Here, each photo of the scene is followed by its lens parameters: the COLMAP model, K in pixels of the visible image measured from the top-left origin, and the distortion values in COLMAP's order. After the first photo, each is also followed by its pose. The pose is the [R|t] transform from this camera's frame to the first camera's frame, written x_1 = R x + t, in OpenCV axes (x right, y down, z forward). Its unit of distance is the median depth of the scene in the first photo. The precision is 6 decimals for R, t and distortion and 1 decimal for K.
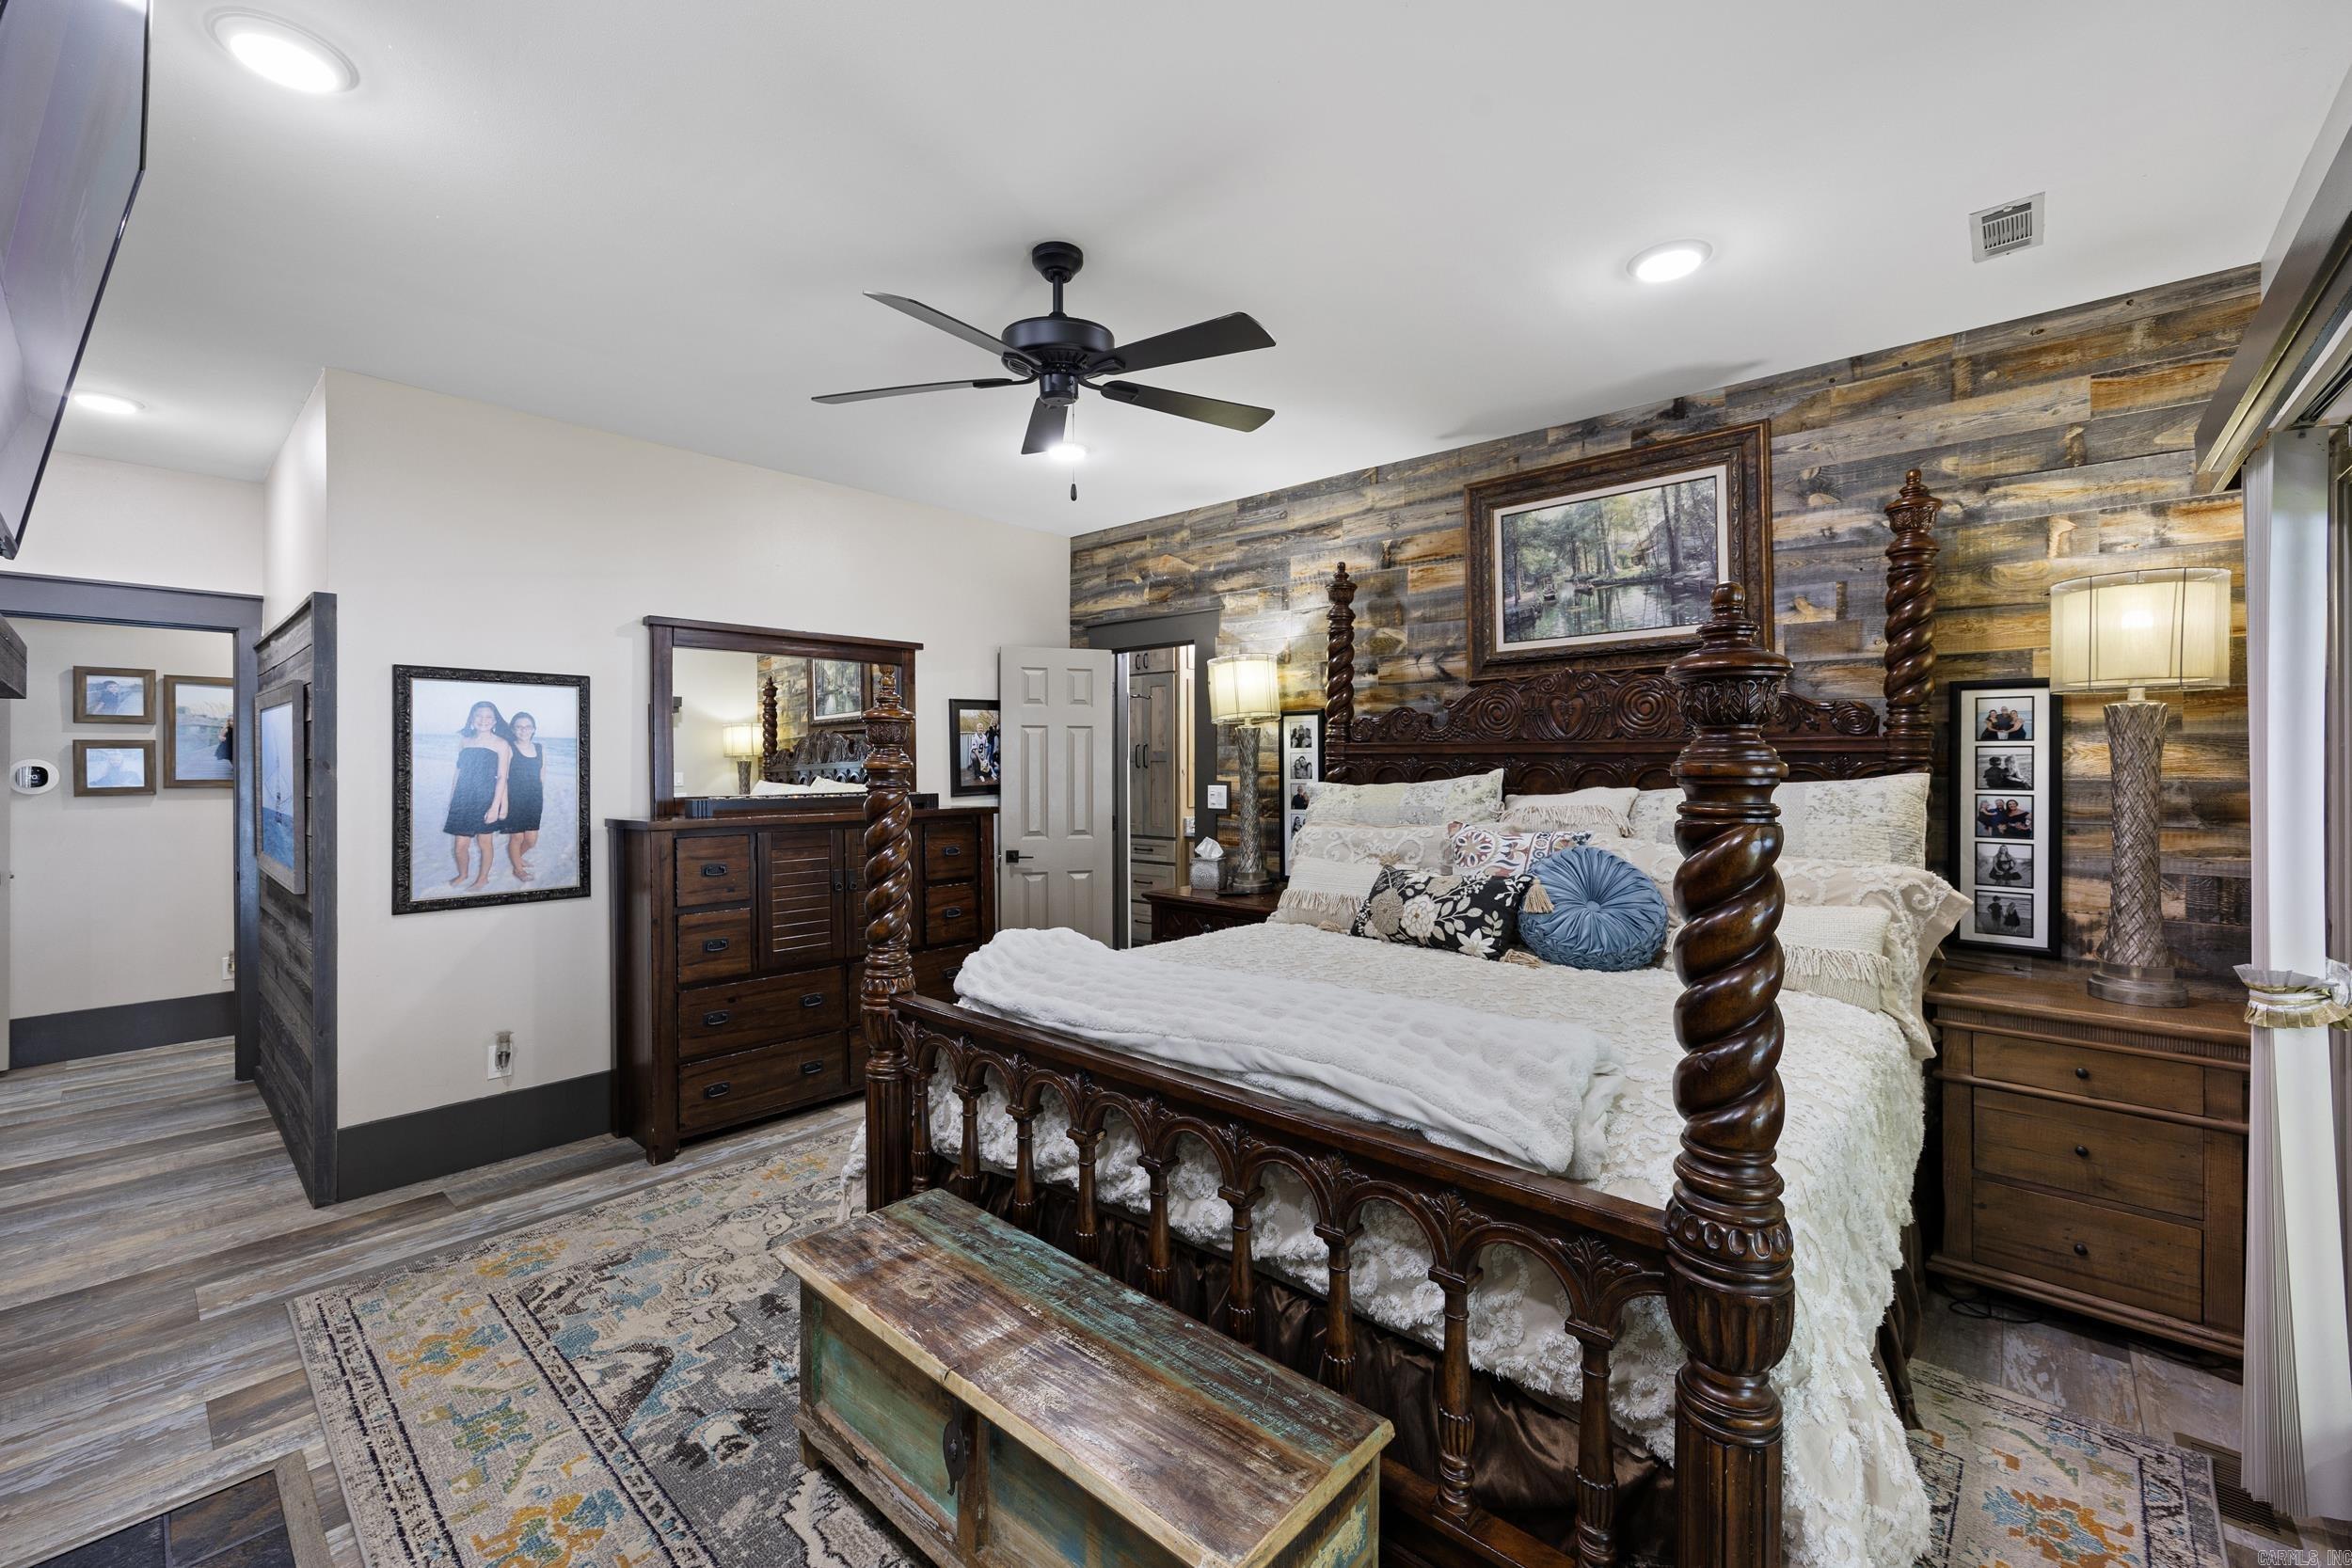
lens RADIAL K [[982.8, 0, 1199.0], [0, 982.8, 767.4], [0, 0, 1]] dist [-0.003302, 0.000078]
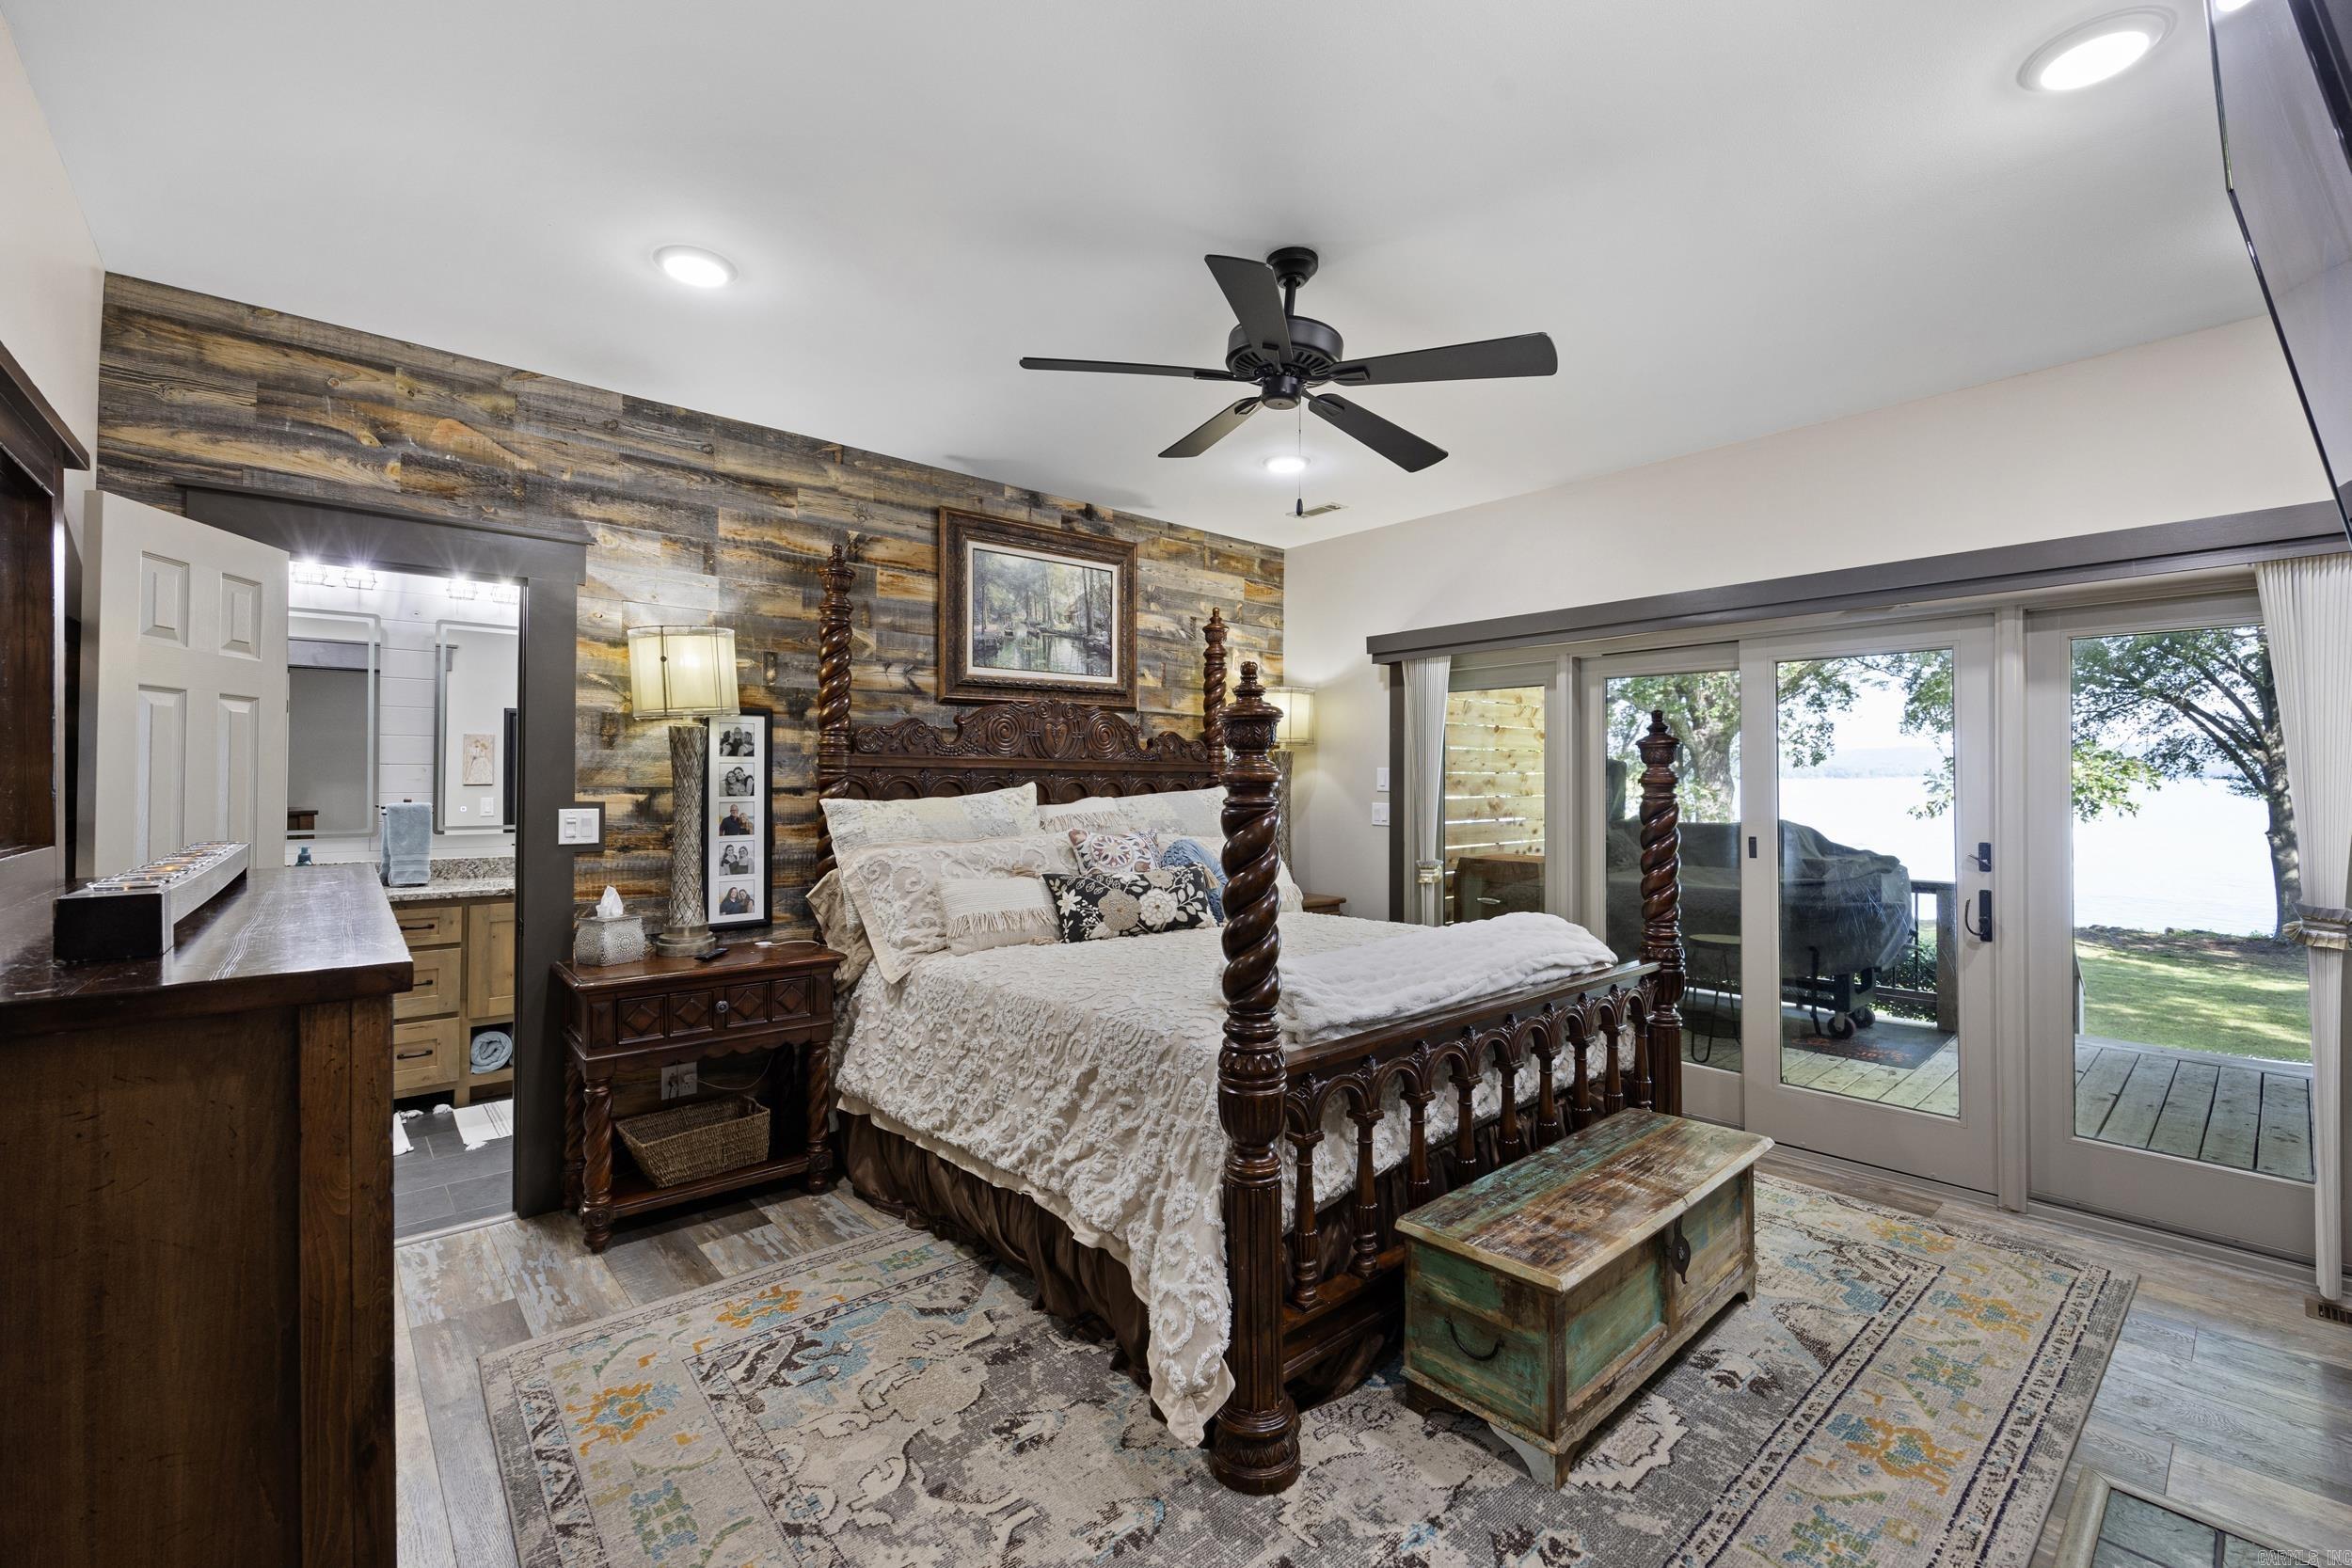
lens RADIAL K [[982.8, 0, 1184.5], [0, 982.8, 772.5], [0, 0, 1]] dist [-0.003302, 0.000078]
pose [[0.110206, 0.011501, 0.993842, -0.752175], [0.002814, 0.999925, -0.011884, 0.003658], [-0.993905, 0.004106, 0.110165, 0.666398]]
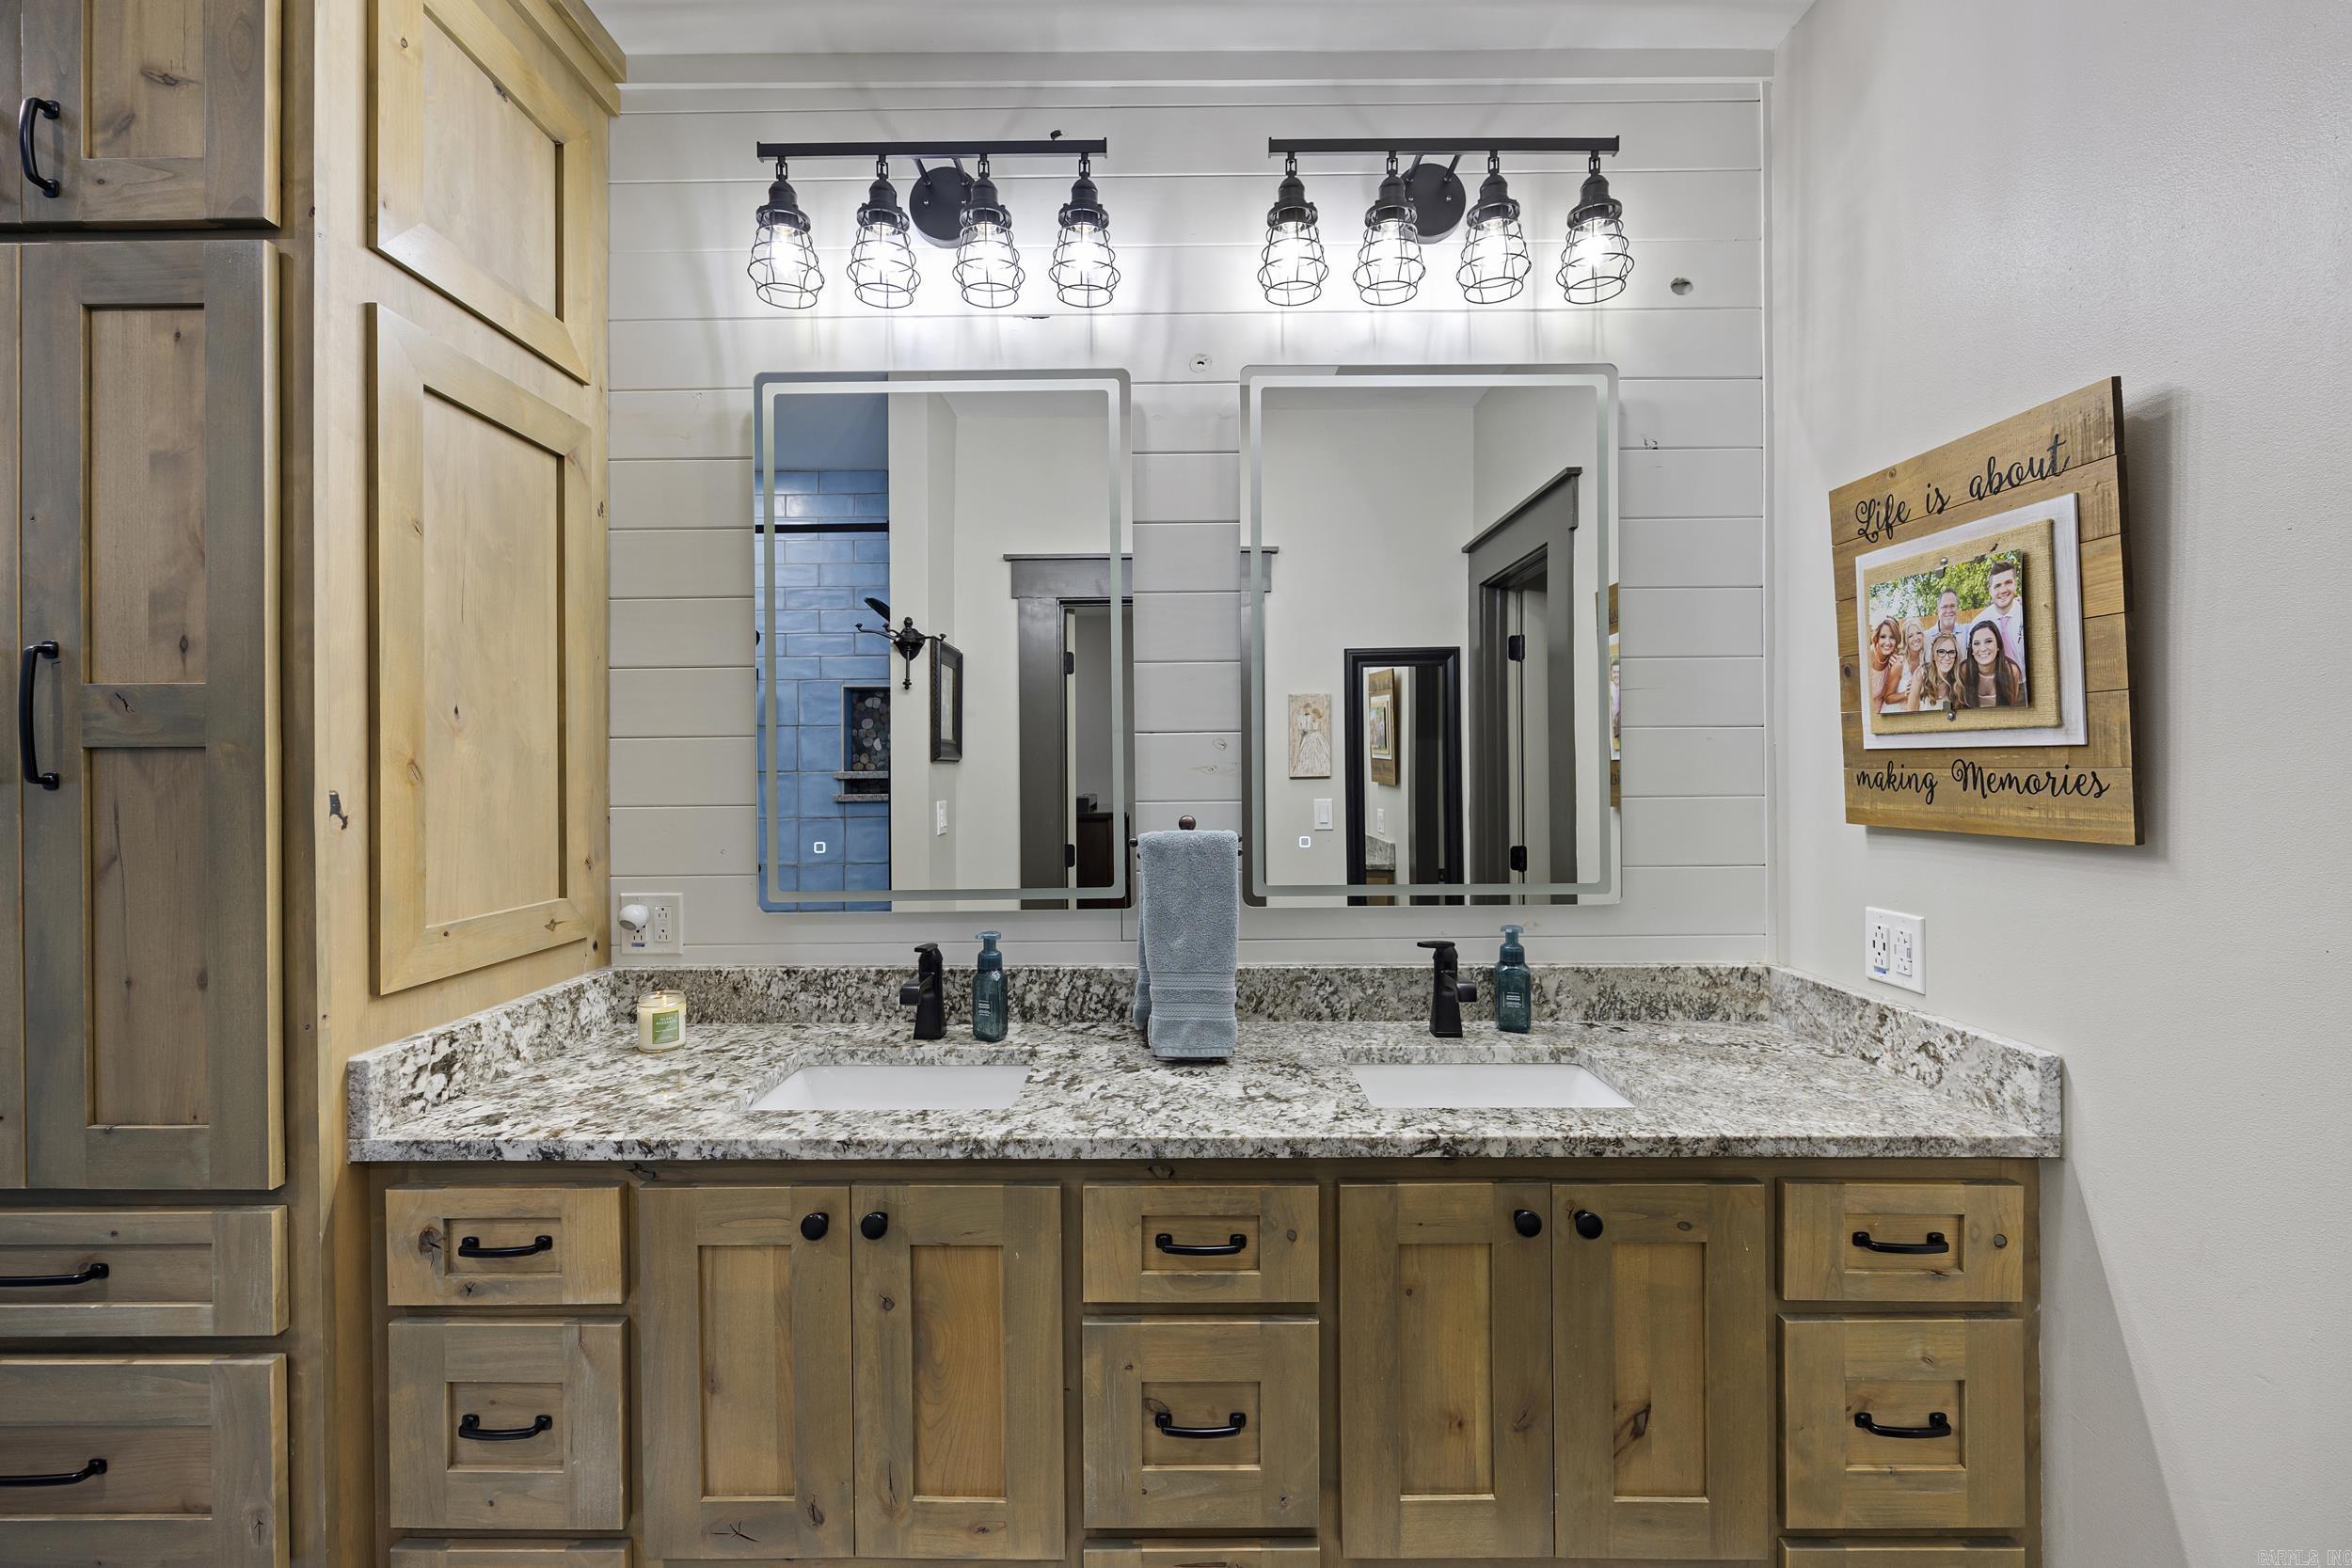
lens RADIAL K [[982.8, 0, 1175.5], [0, 982.8, 778.4], [0, 0, 1]] dist [-0.003302, 0.000078]
pose [[0.748409, -0.008834, 0.663179, -0.250012], [0.015340, 0.999874, -0.003992, 0.002824], [-0.663061, 0.013160, 0.748450, 1.140728]]
